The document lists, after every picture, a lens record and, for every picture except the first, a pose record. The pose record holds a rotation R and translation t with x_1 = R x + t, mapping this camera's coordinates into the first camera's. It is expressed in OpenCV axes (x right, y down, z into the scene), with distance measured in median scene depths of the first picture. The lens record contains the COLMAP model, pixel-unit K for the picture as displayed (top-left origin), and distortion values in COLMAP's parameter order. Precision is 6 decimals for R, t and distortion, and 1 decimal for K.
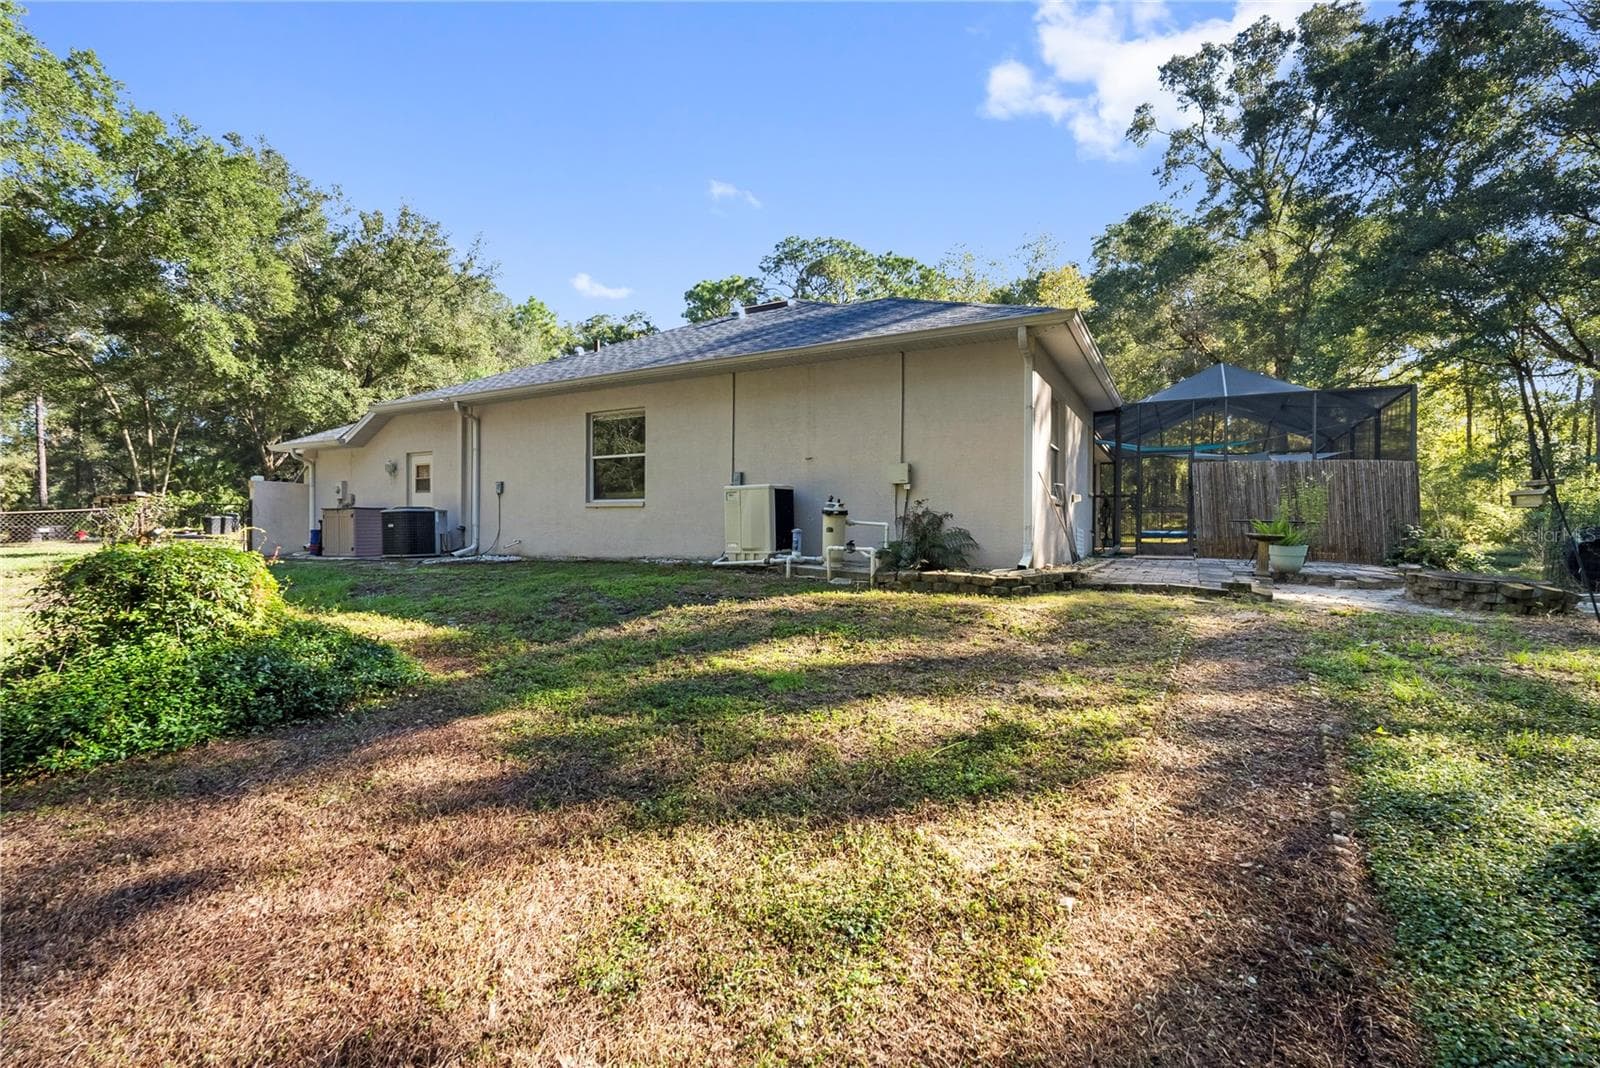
lens RADIAL K [[726.2, 0, 796.3], [0, 726.2, 540.9], [0, 0, 1]] dist [-0.000404, 0.000323]
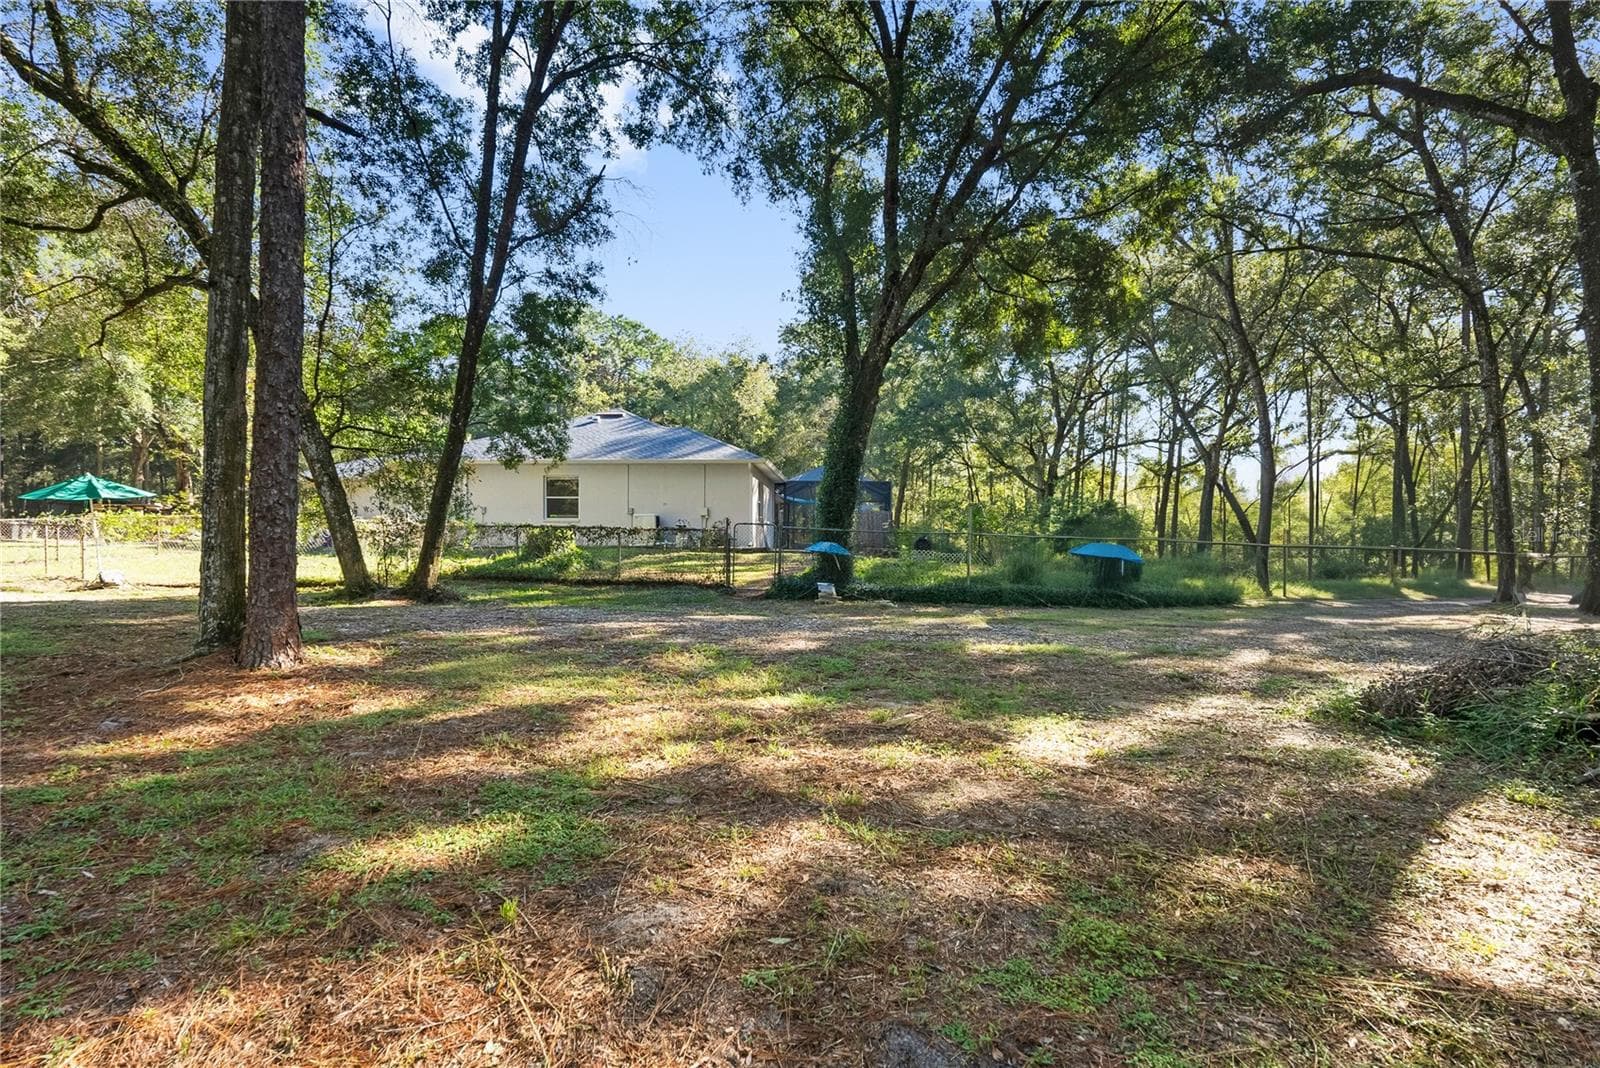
lens RADIAL K [[726.2, 0, 796.3], [0, 726.2, 540.9], [0, 0, 1]] dist [-0.000404, 0.000323]
pose [[0.917219, 0.014380, 0.398124, -0.472364], [-0.001037, 0.999431, -0.033710, 0.083951], [-0.398382, 0.030507, 0.916712, -1.216365]]
